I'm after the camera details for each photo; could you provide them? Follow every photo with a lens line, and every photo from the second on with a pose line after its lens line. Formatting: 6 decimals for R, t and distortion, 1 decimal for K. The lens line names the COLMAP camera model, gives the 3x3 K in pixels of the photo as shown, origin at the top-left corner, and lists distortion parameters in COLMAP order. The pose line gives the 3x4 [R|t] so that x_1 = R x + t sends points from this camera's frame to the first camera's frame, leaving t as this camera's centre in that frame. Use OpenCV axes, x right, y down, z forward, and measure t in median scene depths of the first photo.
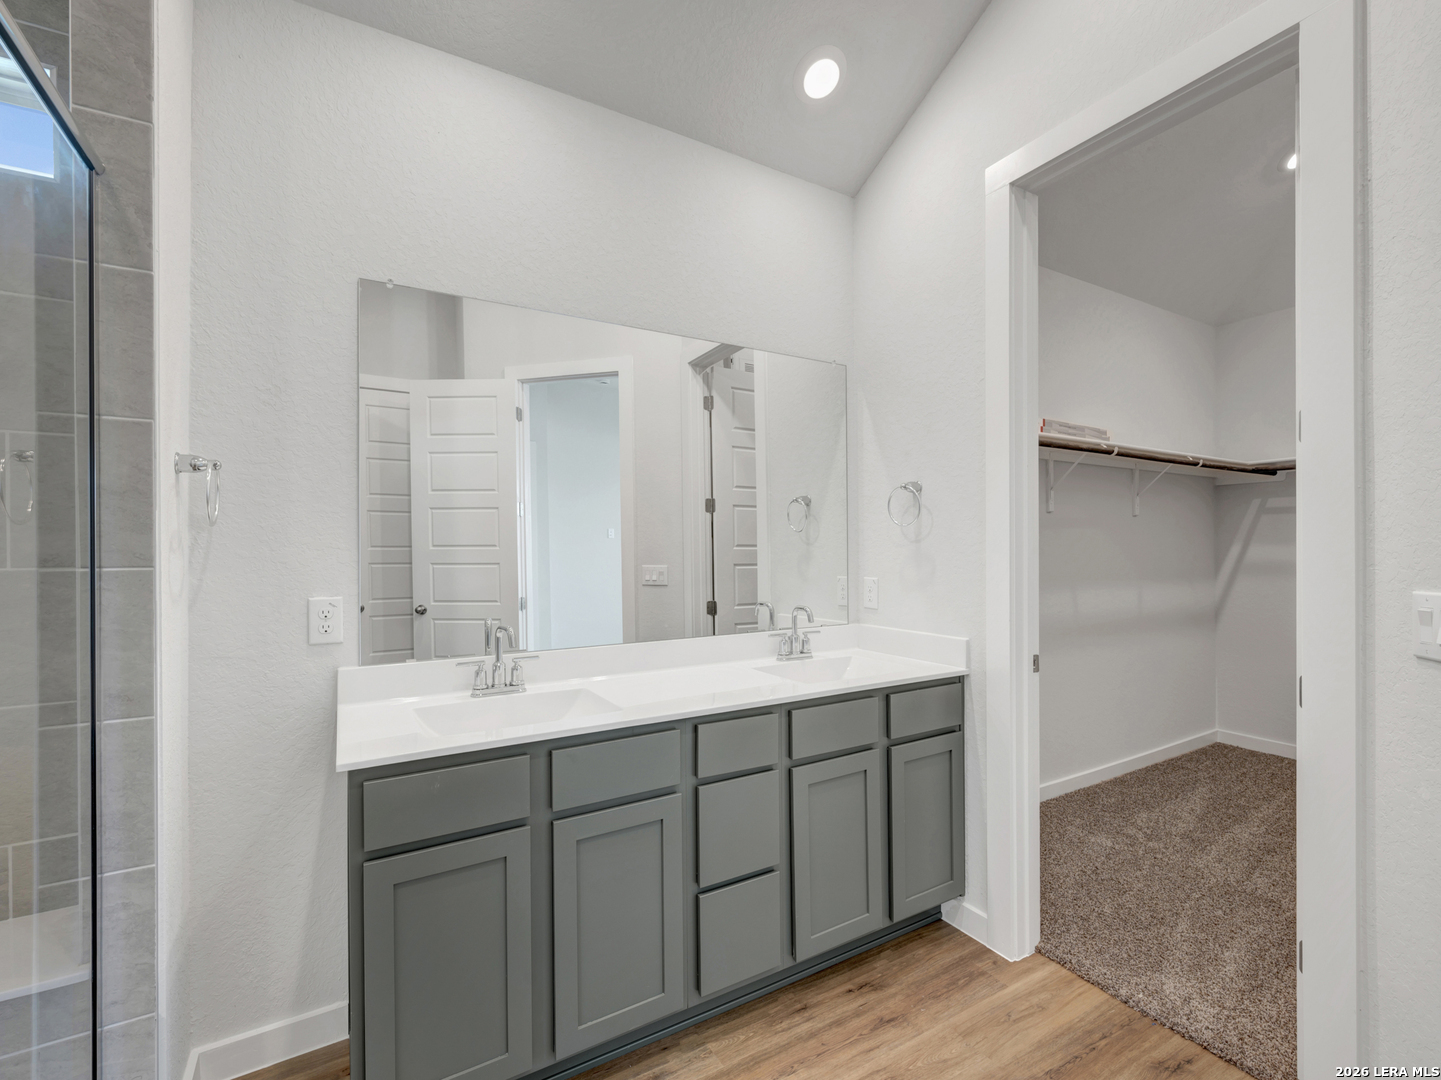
lens RADIAL K [[654.8, 0, 726.7], [0, 654.8, 544.6], [0, 0, 1]] dist [0.001941, 0.000463]
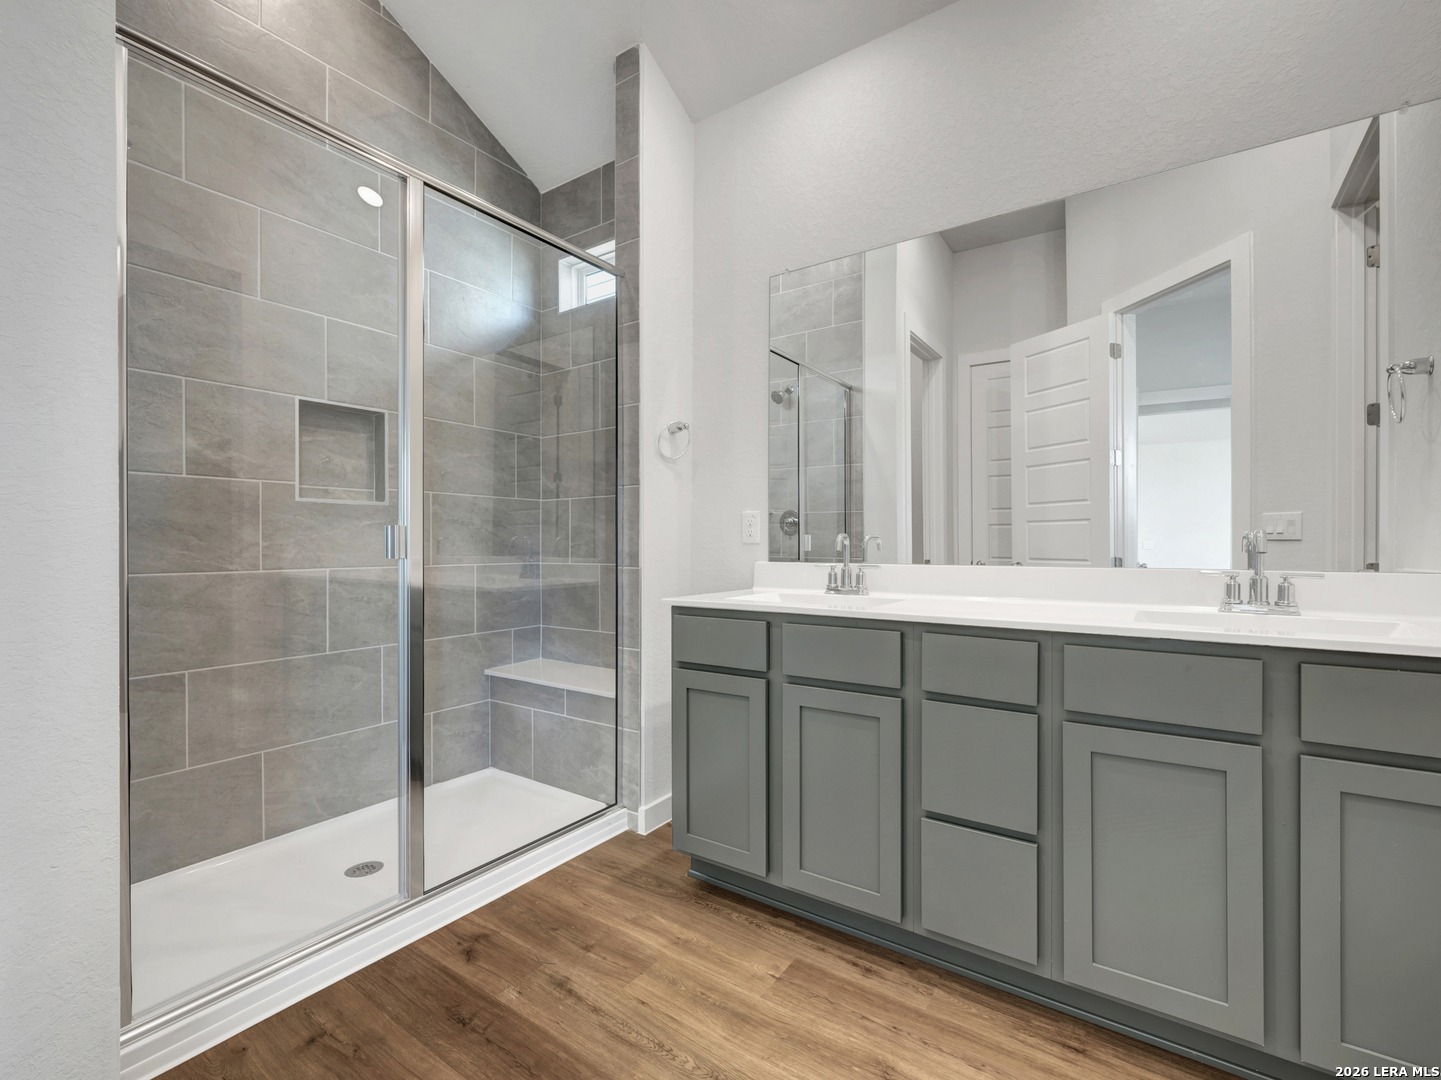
lens RADIAL K [[645.8, 0, 725.0], [0, 645.8, 541.3], [0, 0, 1]] dist [0.001095, -0.000093]
pose [[0.425467, 0.005970, -0.904954, 0.597558], [0.001631, 0.999972, 0.007363, 0.127614], [0.904973, -0.004609, 0.425445, 0.331013]]
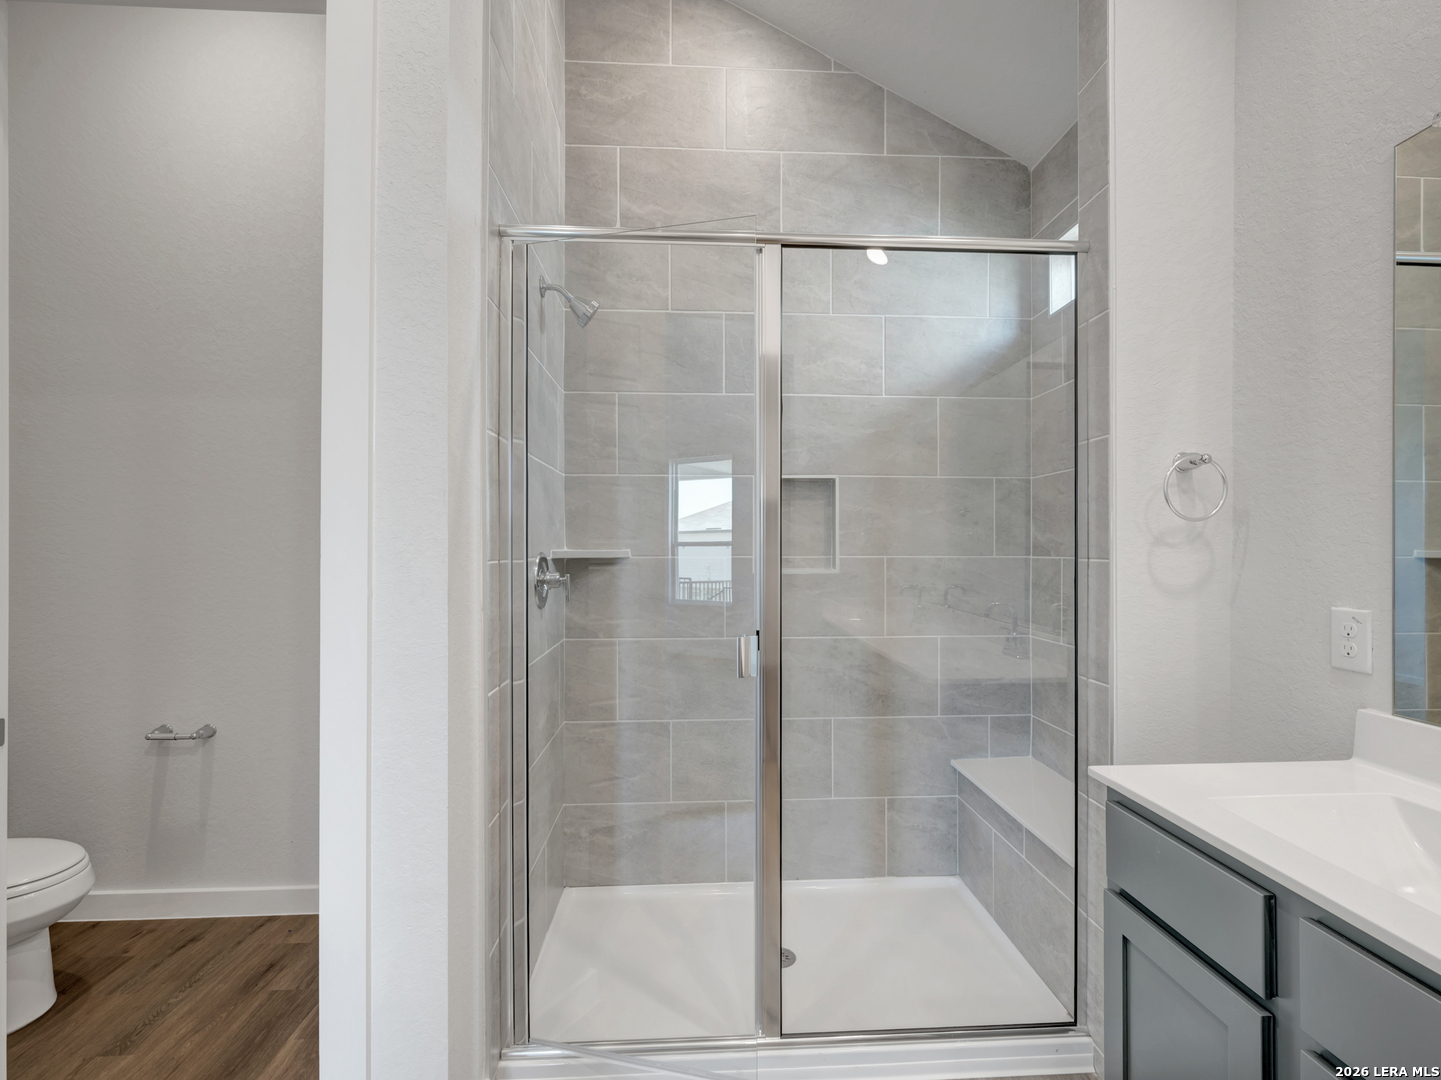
lens RADIAL K [[647.5, 0, 724.5], [0, 647.5, 546.7], [0, 0, 1]] dist [-0.001498, -0.000276]
pose [[-0.453860, 0.004637, -0.891061, 0.345343], [0.007295, 0.999972, 0.001489, 0.003416], [0.891043, -0.005824, -0.453881, 0.658193]]
